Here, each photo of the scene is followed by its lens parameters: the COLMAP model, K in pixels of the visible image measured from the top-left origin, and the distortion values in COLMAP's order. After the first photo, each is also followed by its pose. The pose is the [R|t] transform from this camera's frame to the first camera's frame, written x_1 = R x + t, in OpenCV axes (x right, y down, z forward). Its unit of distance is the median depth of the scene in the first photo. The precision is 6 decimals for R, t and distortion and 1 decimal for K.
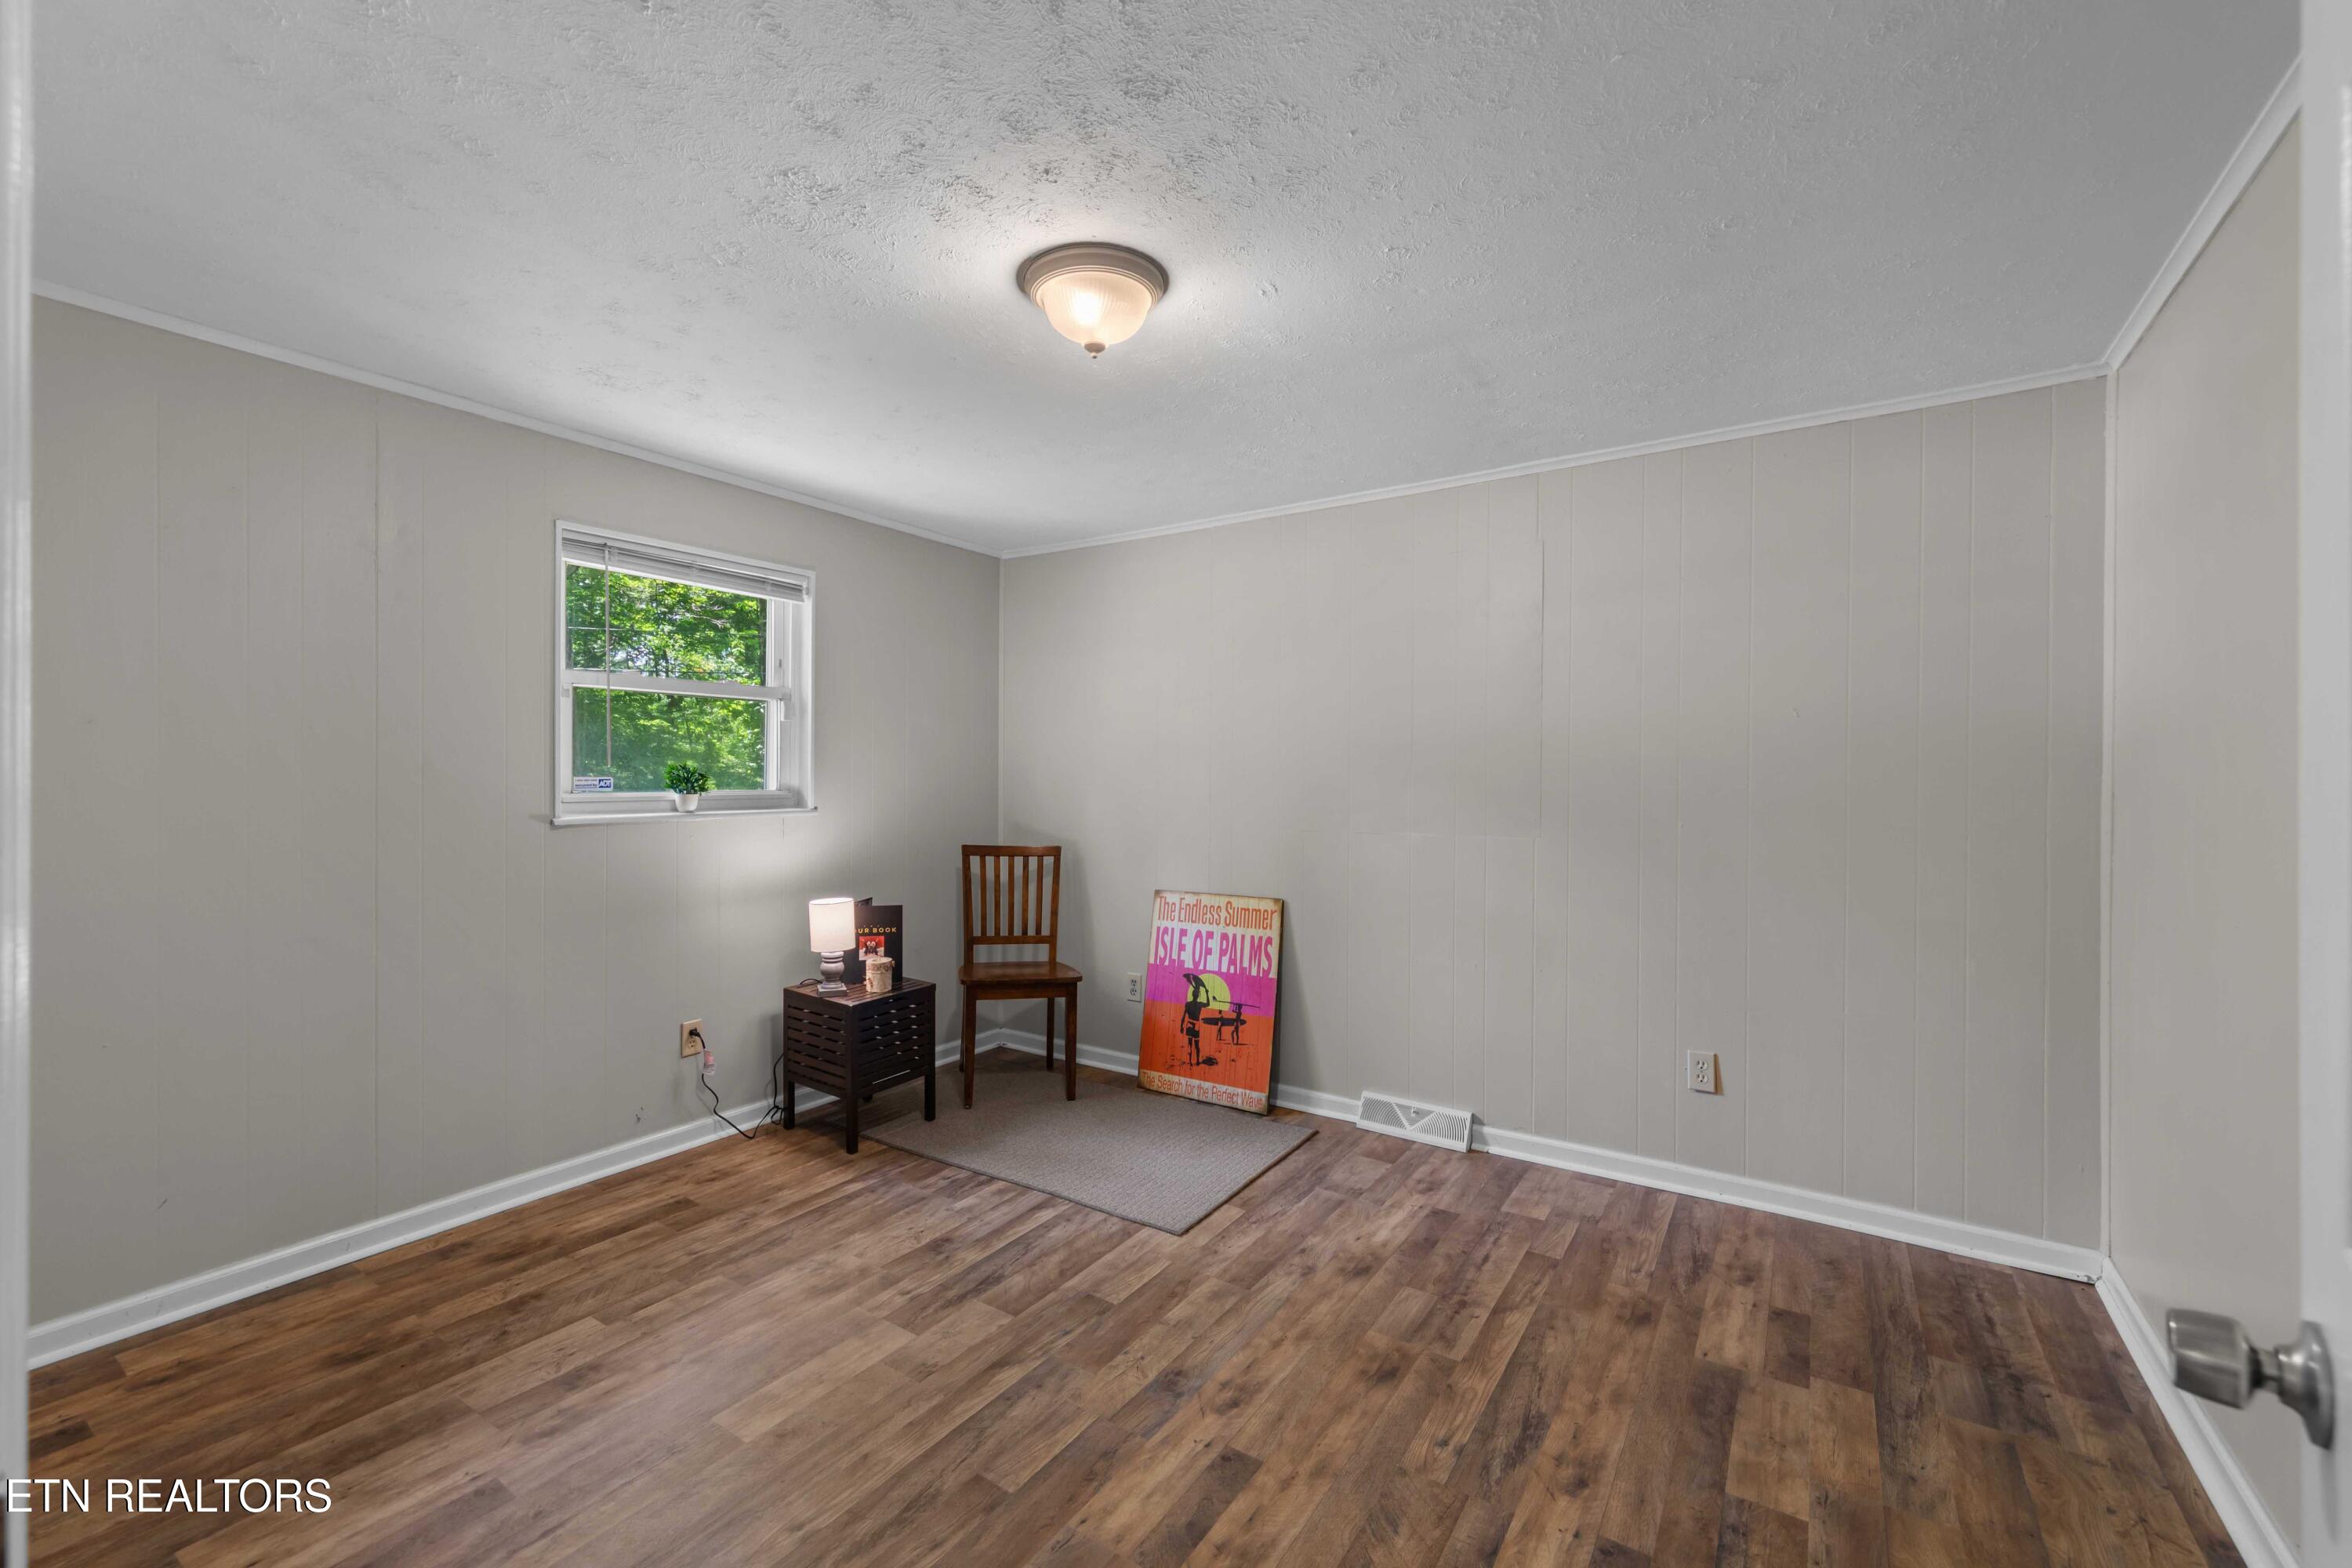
lens RADIAL K [[965.9, 0, 1176.0], [0, 965.9, 784.0], [0, 0, 1]] dist [0.013901, -0.000197]
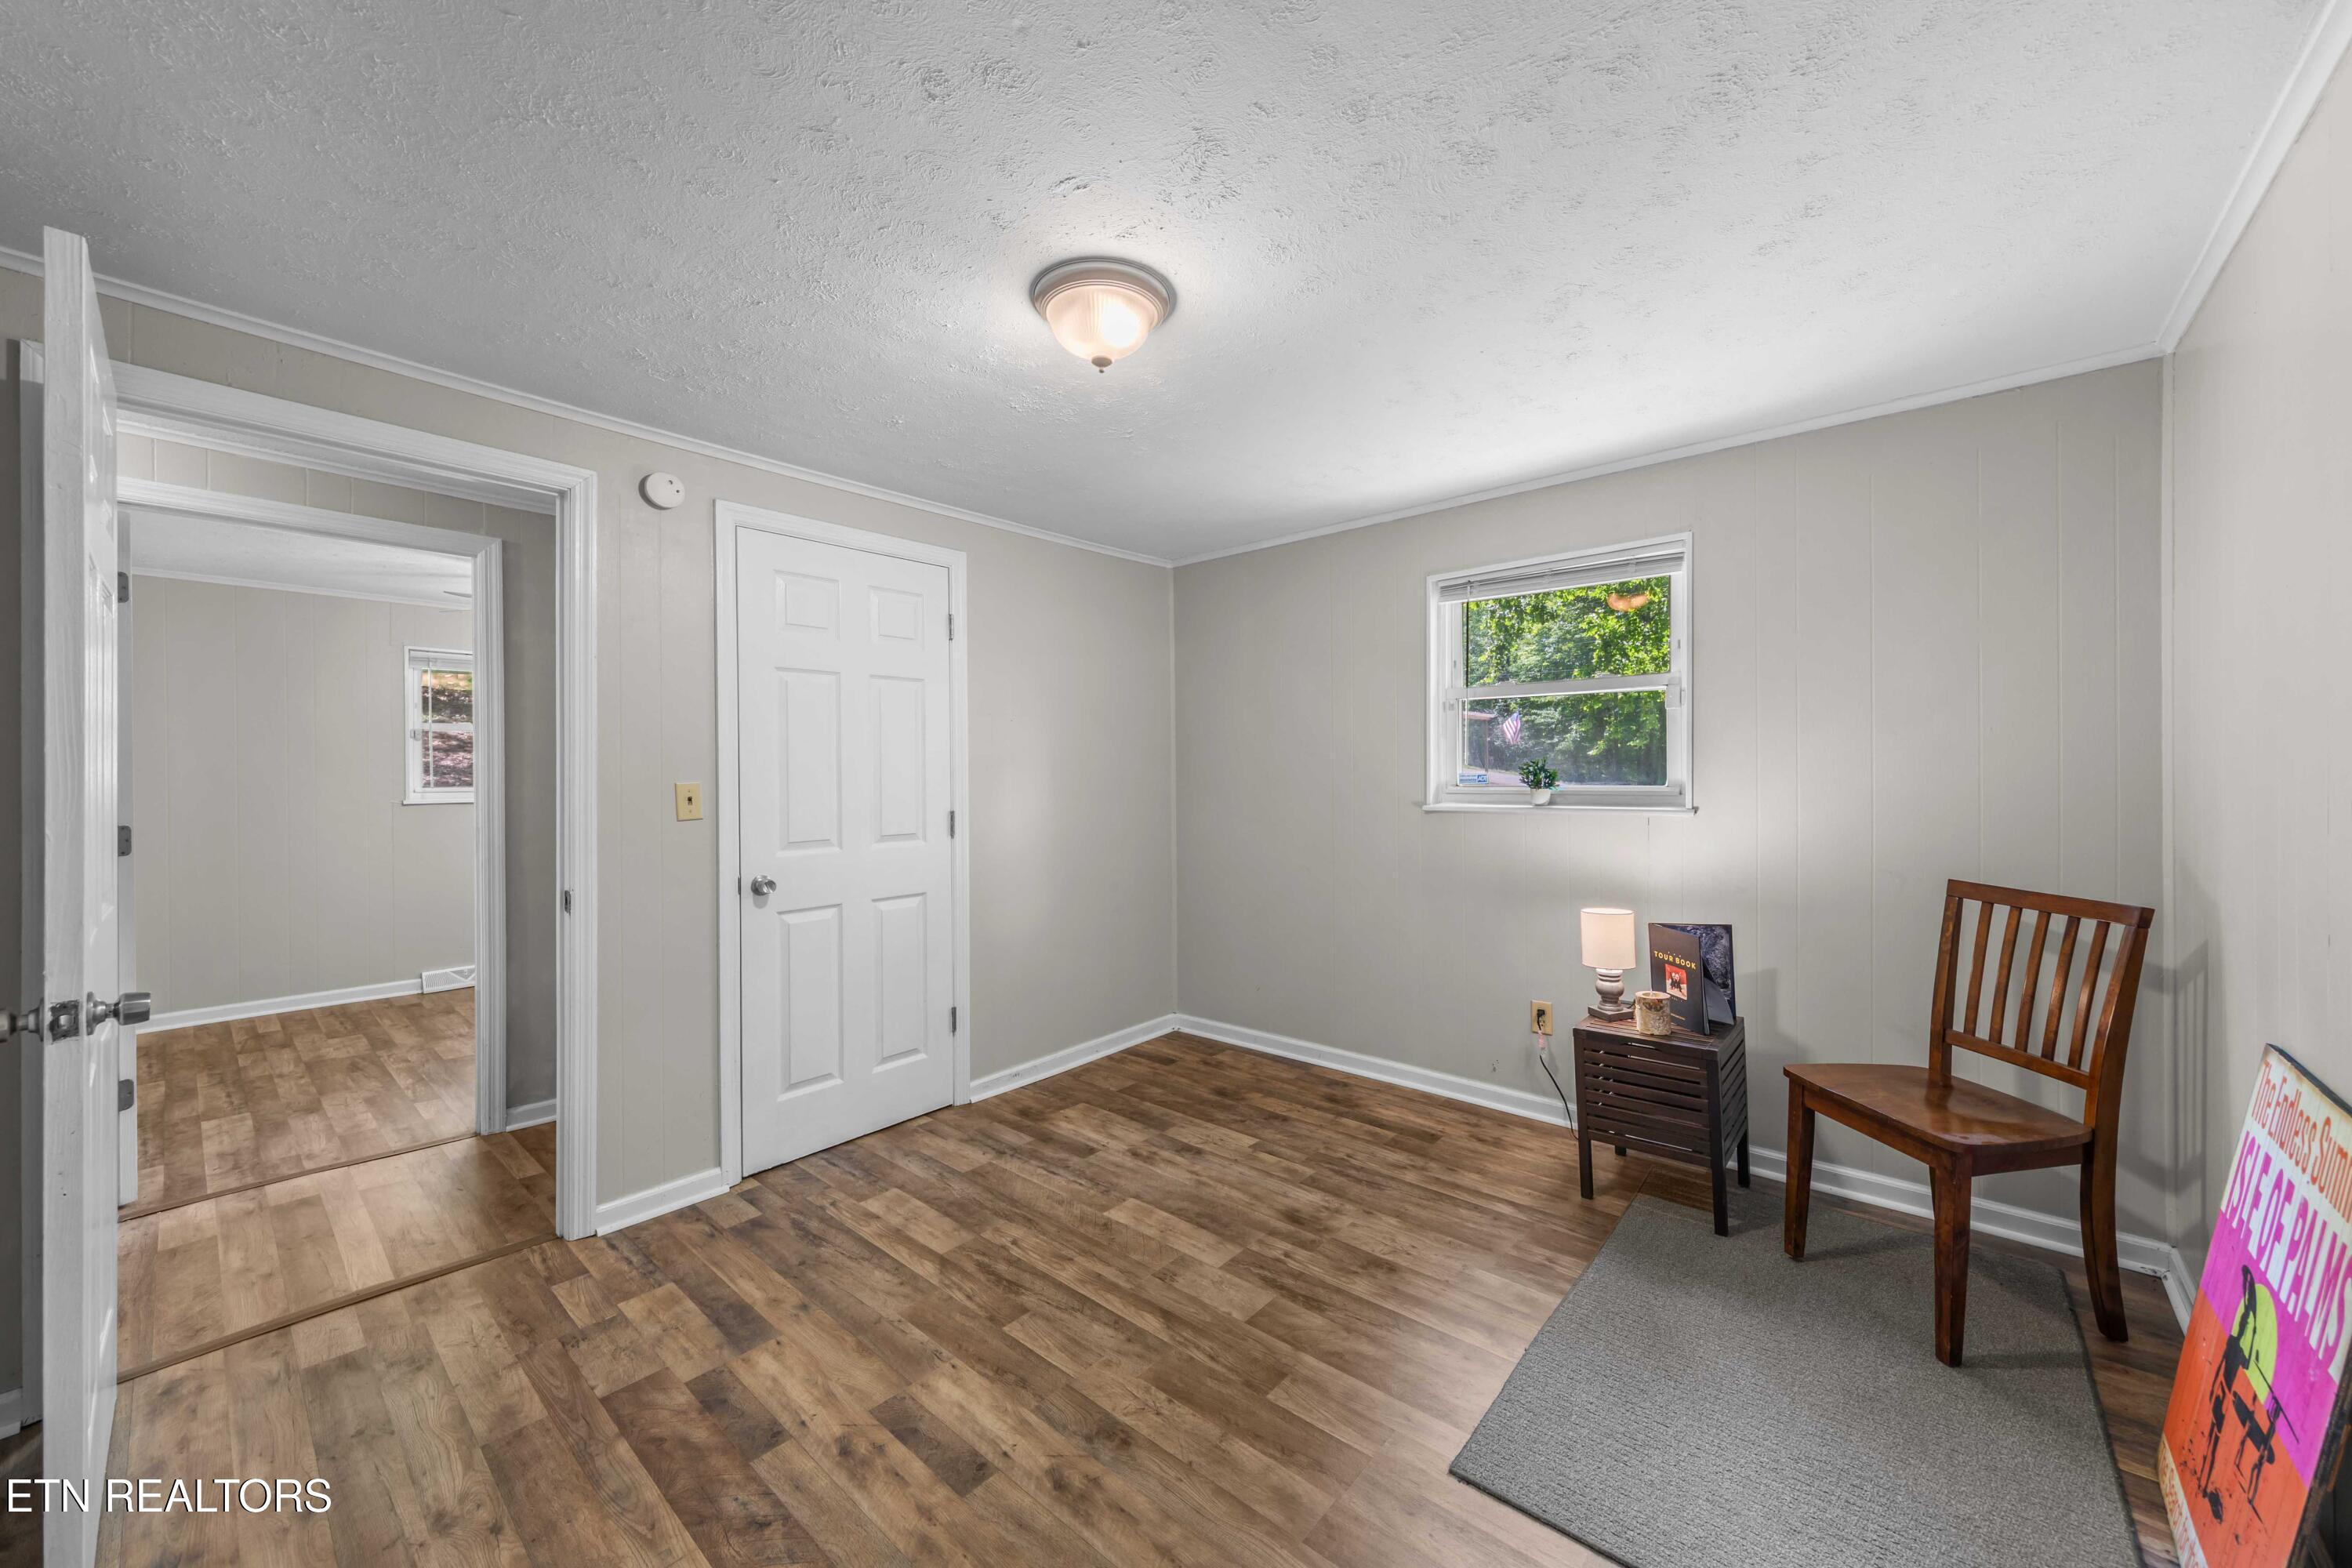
lens RADIAL K [[870.5, 0, 1176.4], [0, 870.5, 771.9], [0, 0, 1]] dist [0.007850, -0.000090]
pose [[-0.132095, -0.002332, -0.991234, 0.666157], [0.000201, 0.999997, -0.002380, -0.007457], [0.991237, -0.000514, -0.132094, 0.964094]]
